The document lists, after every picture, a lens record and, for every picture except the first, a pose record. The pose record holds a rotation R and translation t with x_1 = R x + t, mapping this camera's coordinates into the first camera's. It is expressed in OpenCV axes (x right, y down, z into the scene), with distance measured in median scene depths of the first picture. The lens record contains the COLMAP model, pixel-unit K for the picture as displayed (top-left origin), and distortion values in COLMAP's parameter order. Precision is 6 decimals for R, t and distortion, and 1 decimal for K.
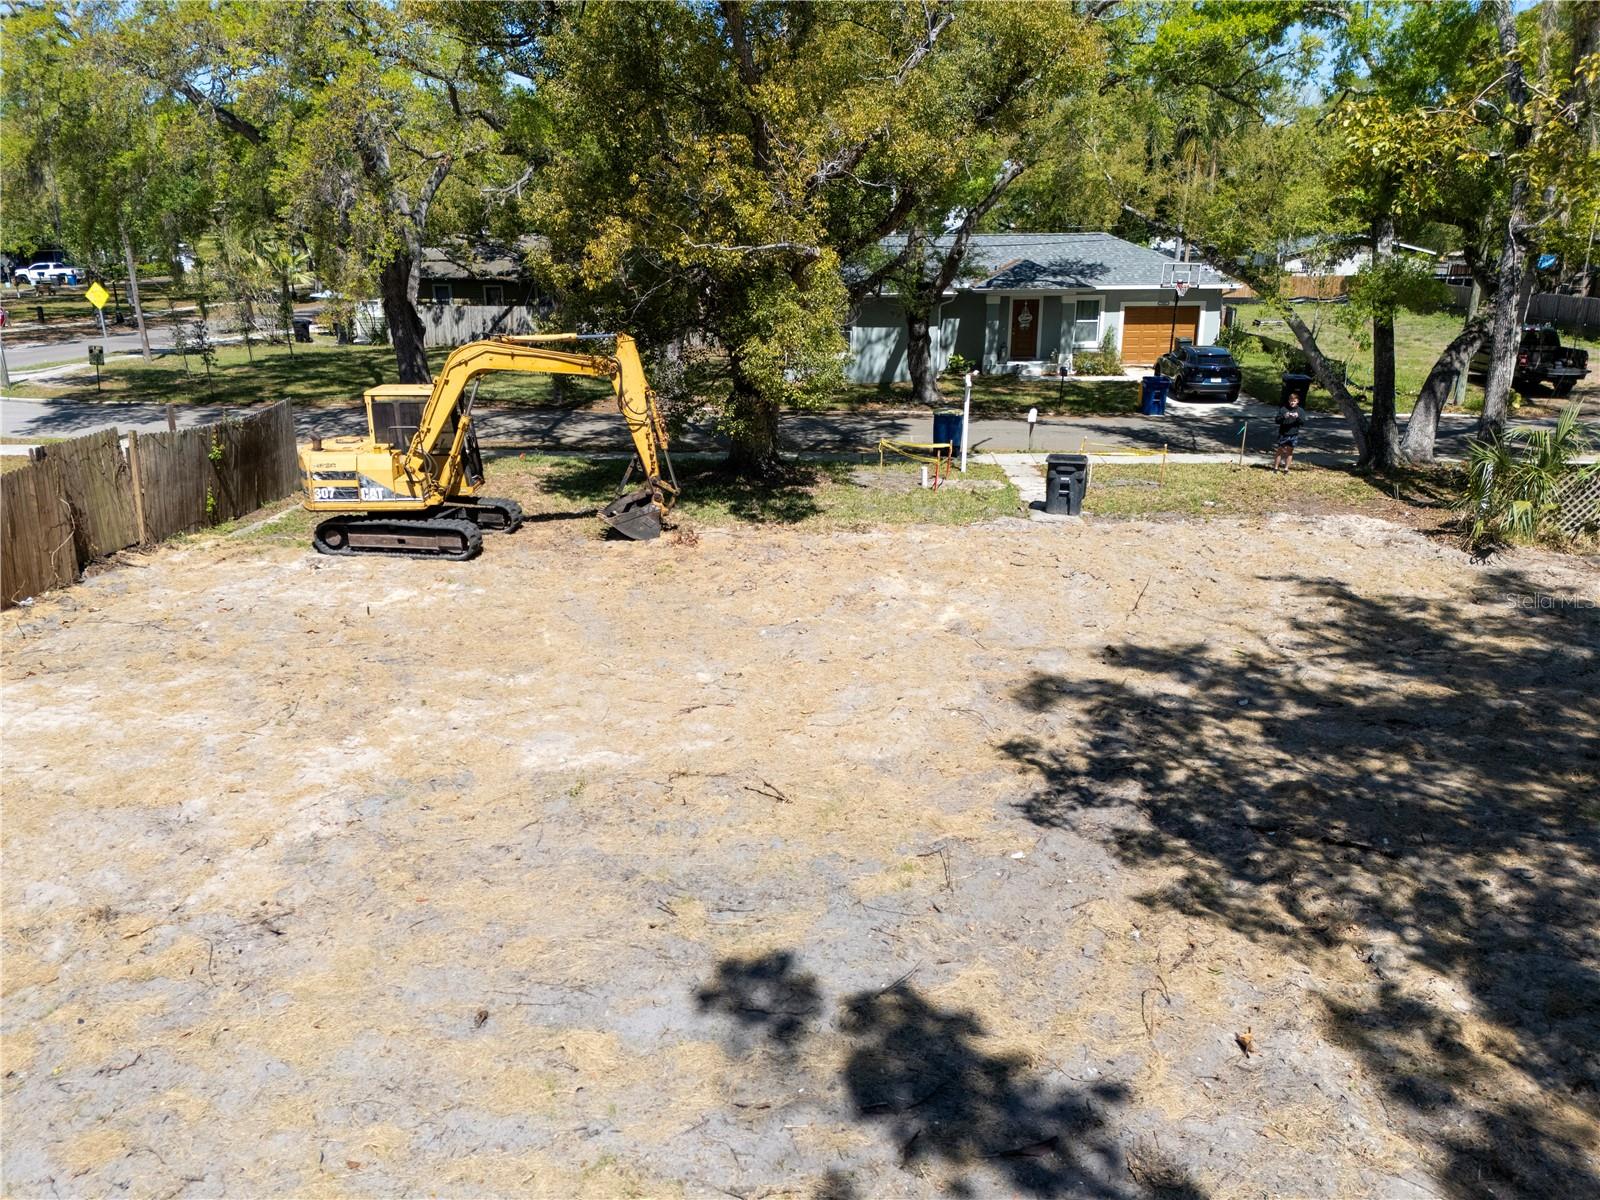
lens RADIAL K [[1166.6, 0, 804.2], [0, 1166.6, 598.0], [0, 0, 1]] dist [0.067883, -0.024307]
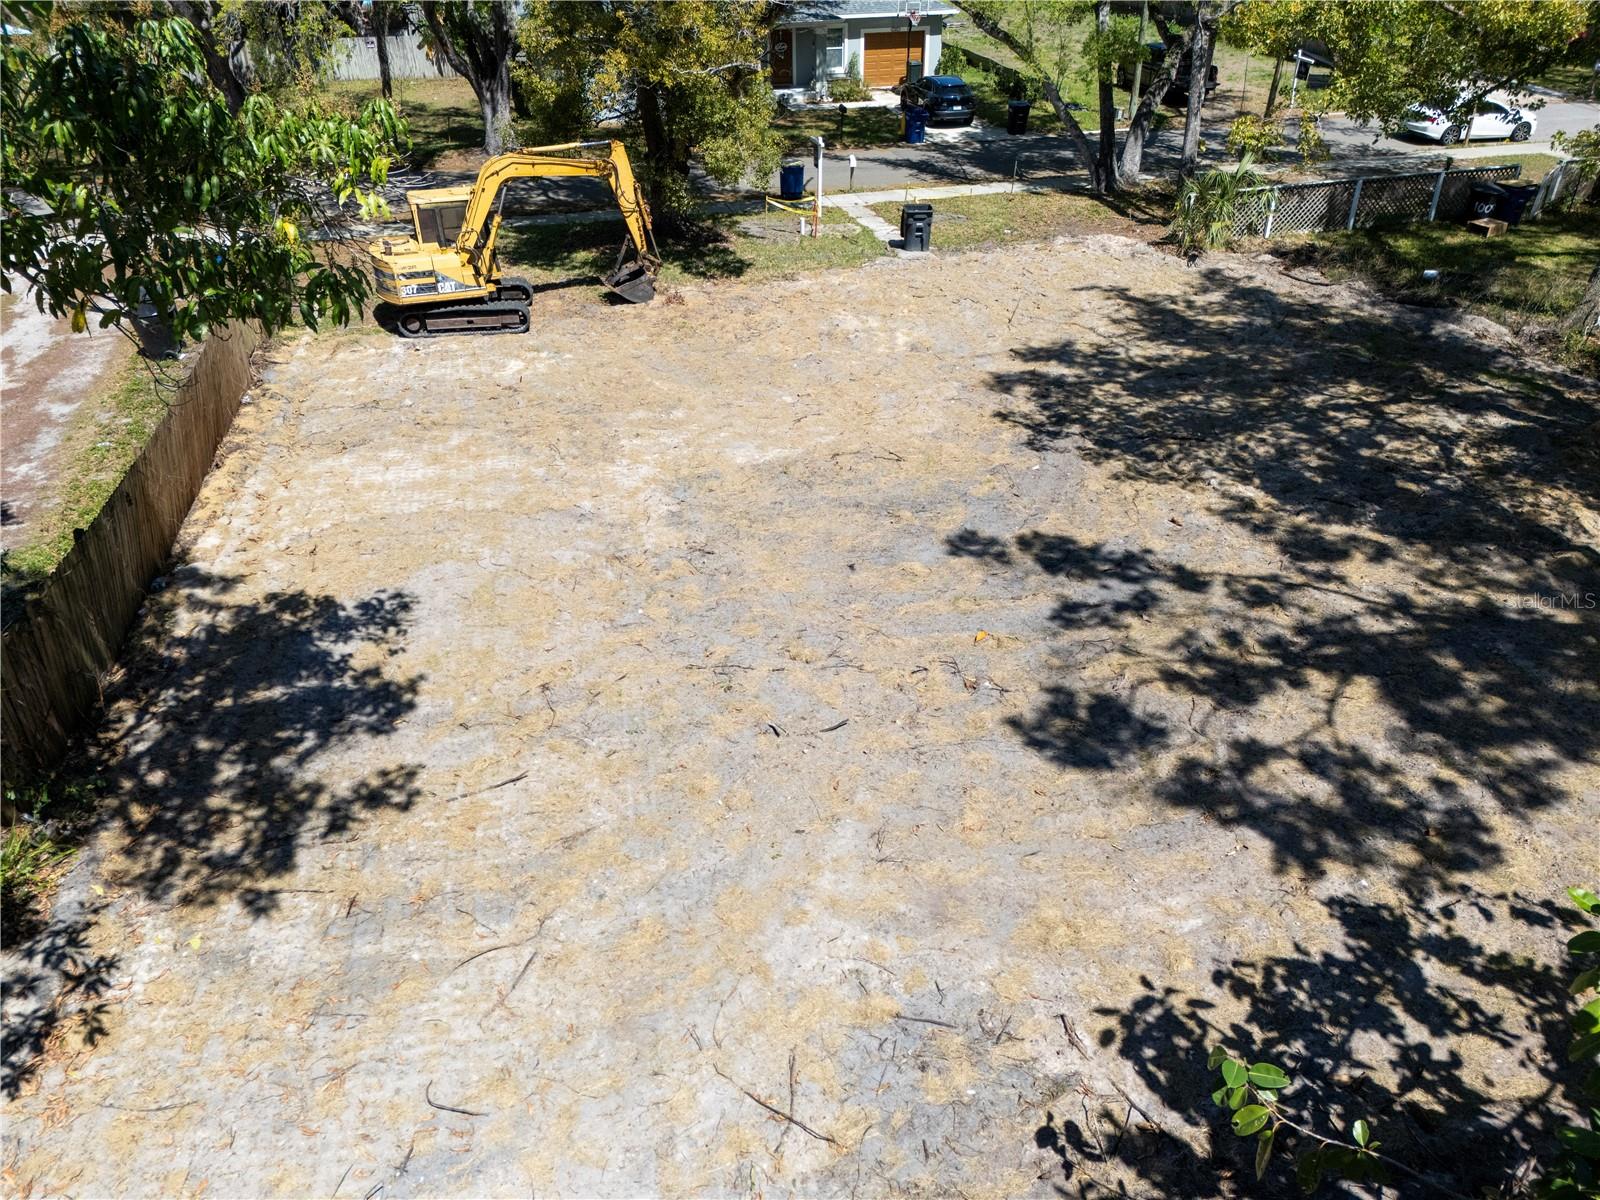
lens RADIAL K [[1166.6, 0, 786.8], [0, 1166.6, 587.8], [0, 0, 1]] dist [0.067883, -0.024307]
pose [[0.955534, -0.159952, 0.247732, -0.504405], [0.095495, 0.962681, 0.253232, -0.082122], [-0.278991, -0.218315, 0.935148, -0.504513]]
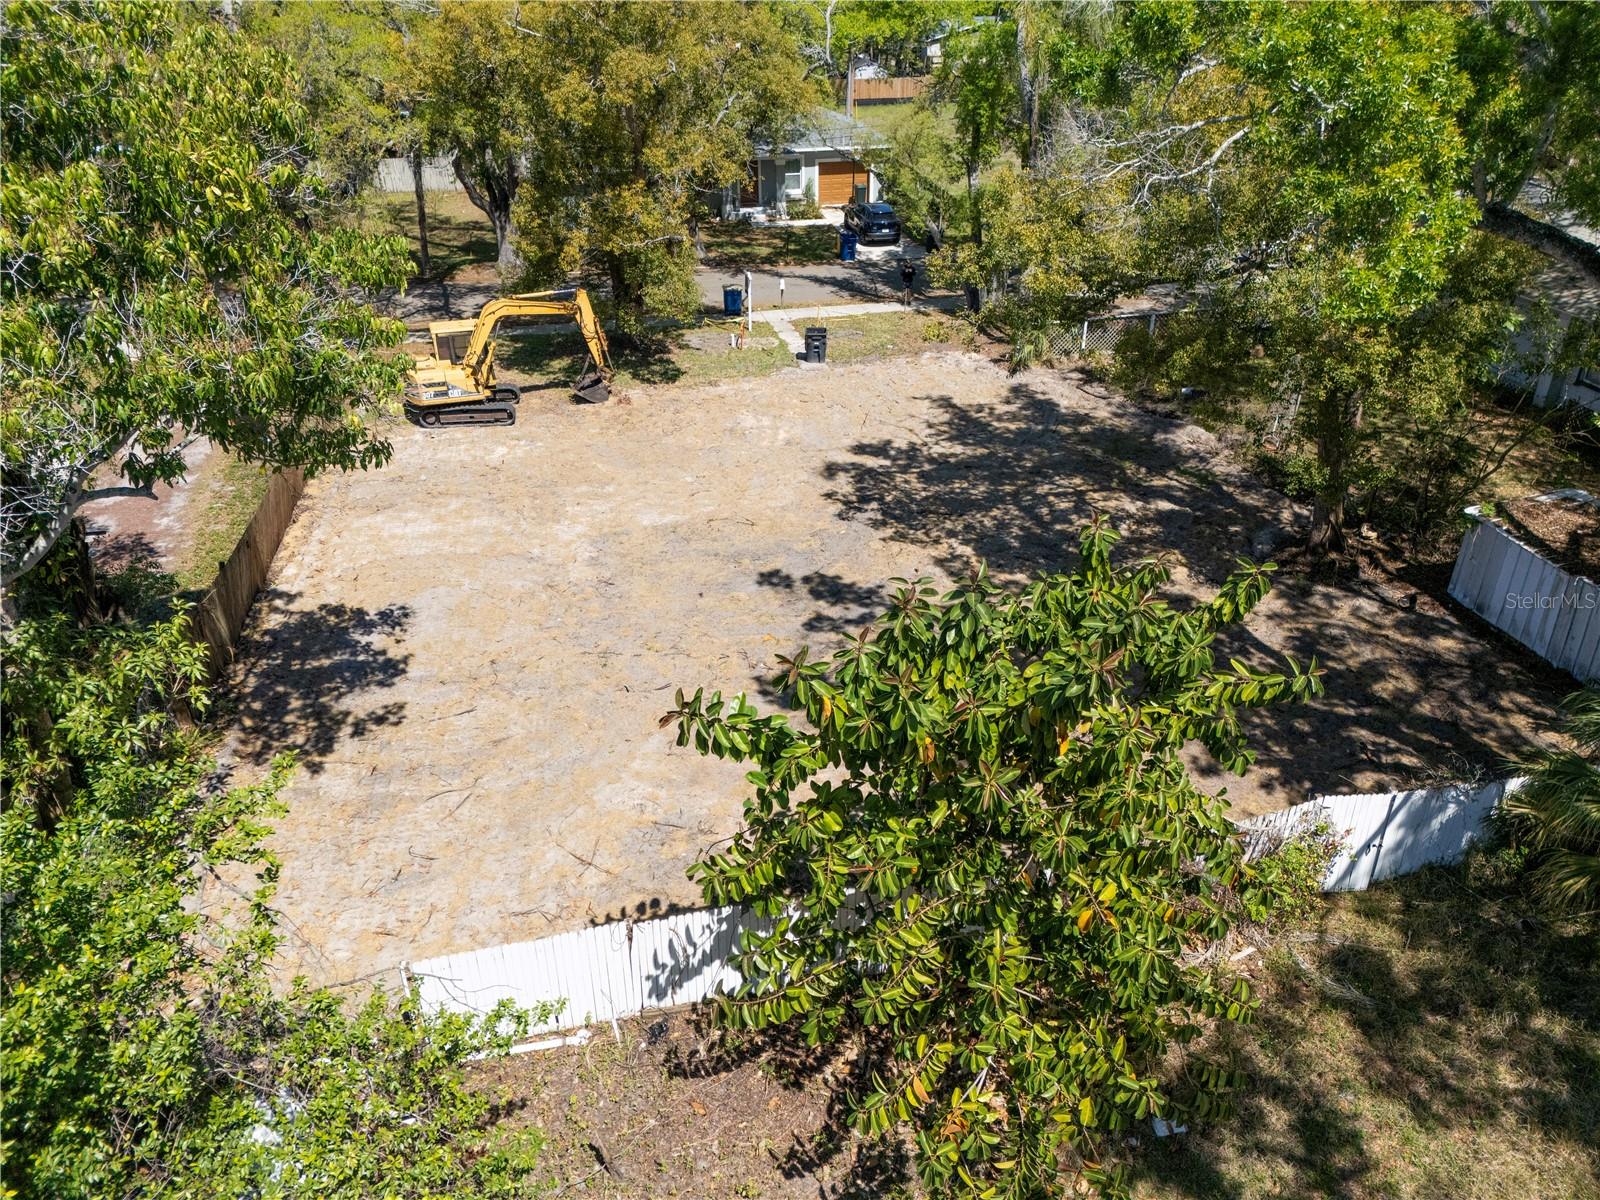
lens RADIAL K [[1166.6, 0, 820.0], [0, 1166.6, 582.9], [0, 0, 1]] dist [0.067883, -0.024307]
pose [[0.958449, -0.133266, 0.252221, -0.420976], [0.078193, 0.973038, 0.216987, -0.198917], [-0.274338, -0.188249, 0.943028, -1.194427]]
